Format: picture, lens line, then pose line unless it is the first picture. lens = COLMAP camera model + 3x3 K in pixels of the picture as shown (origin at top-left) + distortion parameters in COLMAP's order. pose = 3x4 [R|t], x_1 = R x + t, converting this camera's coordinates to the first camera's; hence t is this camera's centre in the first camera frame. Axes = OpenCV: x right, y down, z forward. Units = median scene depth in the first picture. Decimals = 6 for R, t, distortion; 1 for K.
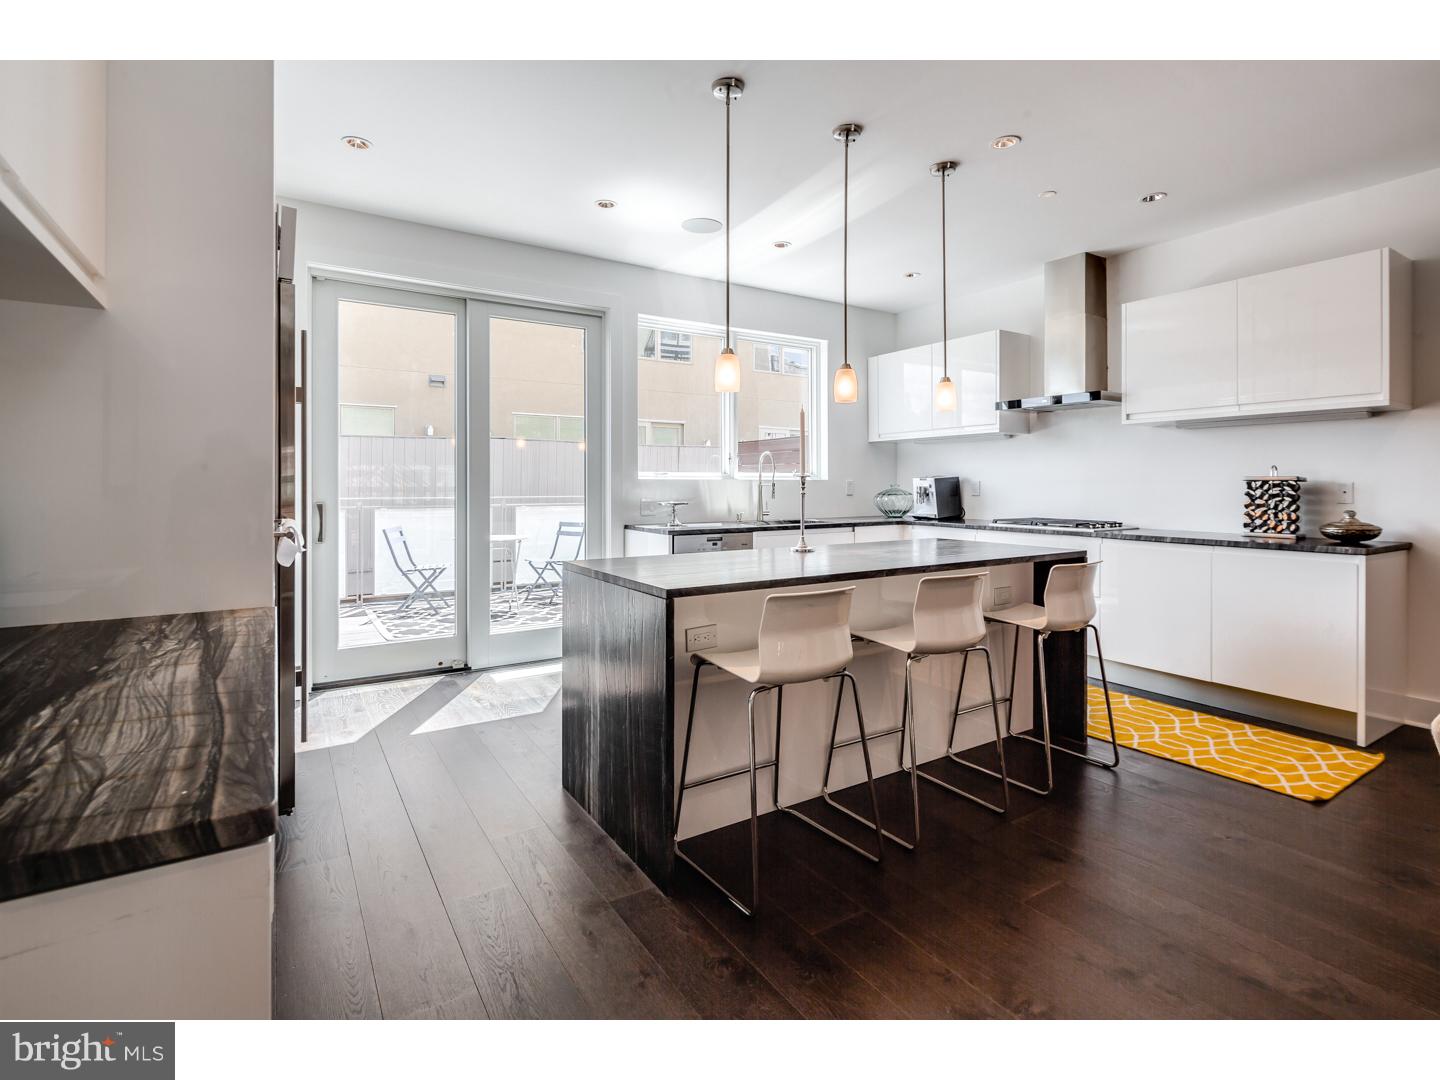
lens RADIAL K [[704.9, 0, 727.1], [0, 704.9, 551.2], [0, 0, 1]] dist [-0.003986, -0.000168]
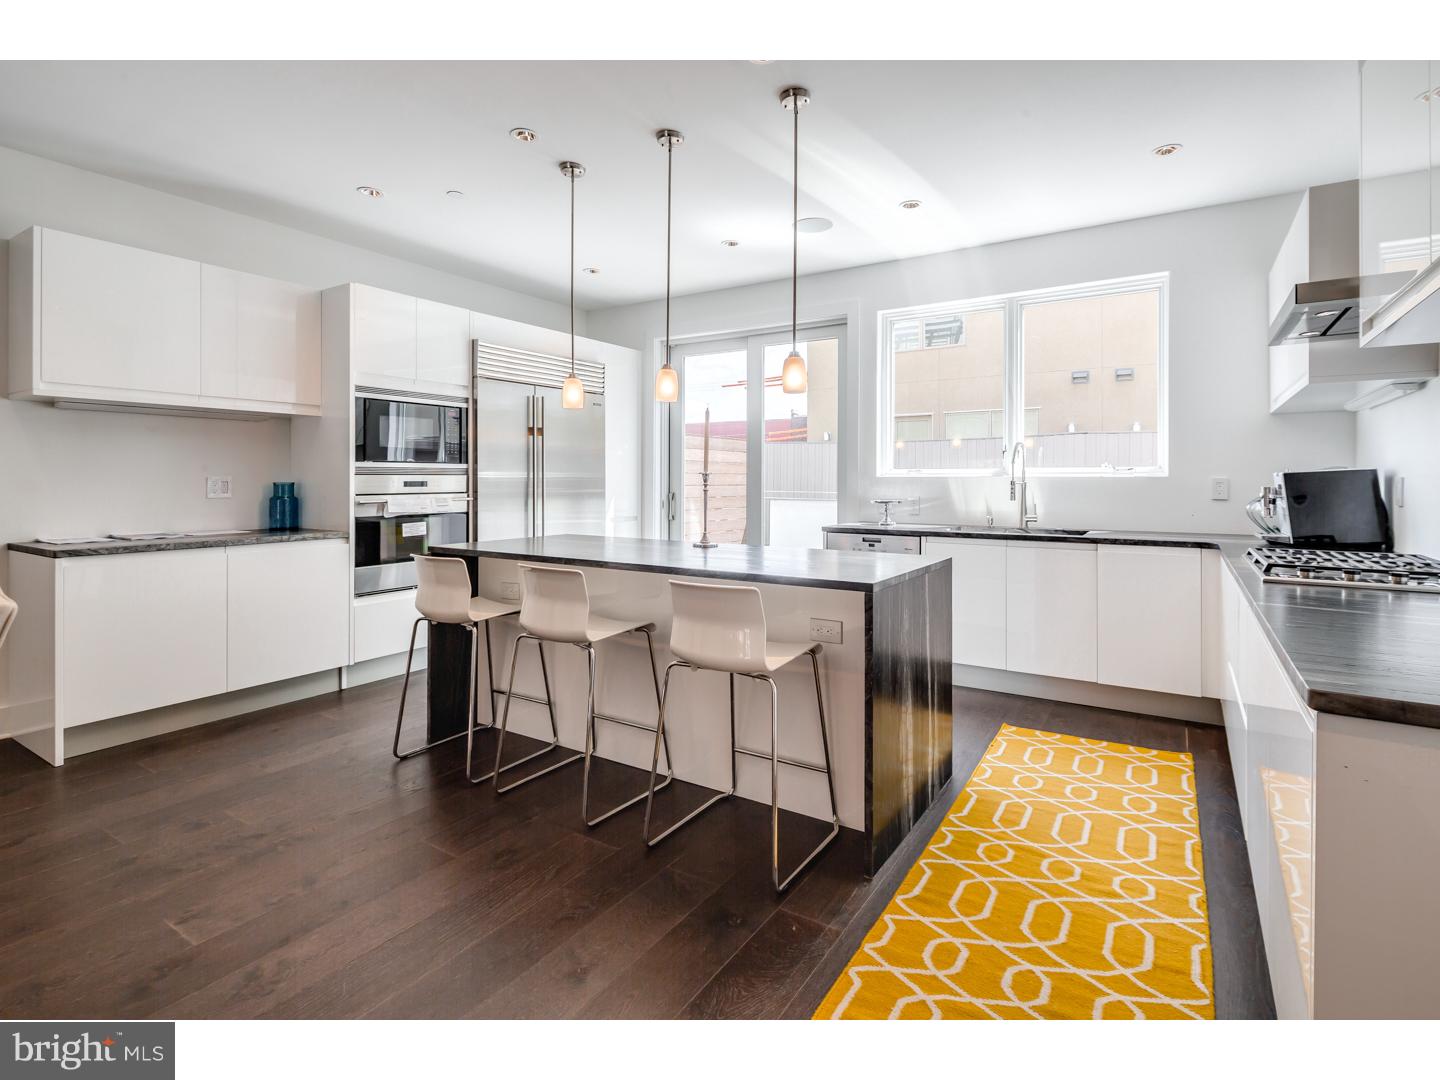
lens RADIAL K [[704.9, 0, 725.4], [0, 704.9, 532.9], [0, 0, 1]] dist [-0.003986, -0.000168]
pose [[0.417672, 0.069918, -0.905904, 0.749560], [-0.090837, 0.995253, 0.034933, -0.041582], [0.904046, 0.067699, 0.422041, 0.425970]]
